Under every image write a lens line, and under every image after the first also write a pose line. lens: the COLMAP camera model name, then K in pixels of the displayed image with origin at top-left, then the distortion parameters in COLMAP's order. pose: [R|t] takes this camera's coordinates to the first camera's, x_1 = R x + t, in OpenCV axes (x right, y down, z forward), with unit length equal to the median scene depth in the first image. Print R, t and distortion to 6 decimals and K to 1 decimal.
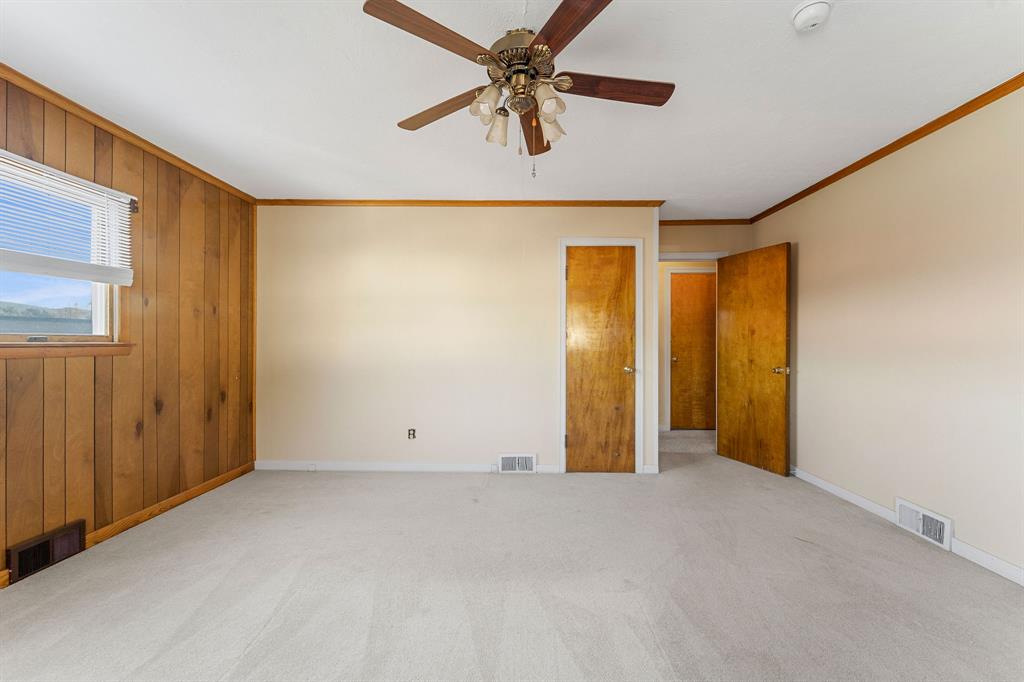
lens RADIAL K [[423.7, 0, 514.9], [0, 423.7, 341.2], [0, 0, 1]] dist [0.004114, 0.000011]
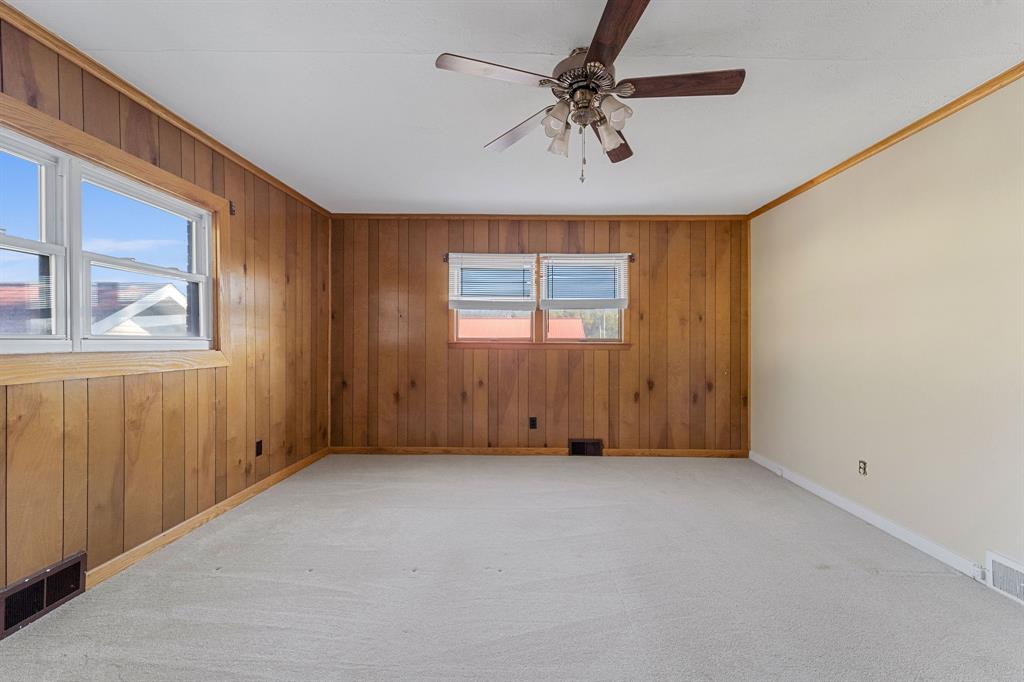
lens RADIAL K [[423.7, 0, 515.2], [0, 423.7, 341.7], [0, 0, 1]] dist [0.004114, 0.000011]
pose [[-0.000097, 0.000688, -1.000000, 0.633623], [-0.004427, 0.999990, 0.000688, -0.000051], [0.999990, 0.004427, -0.000094, 0.491812]]
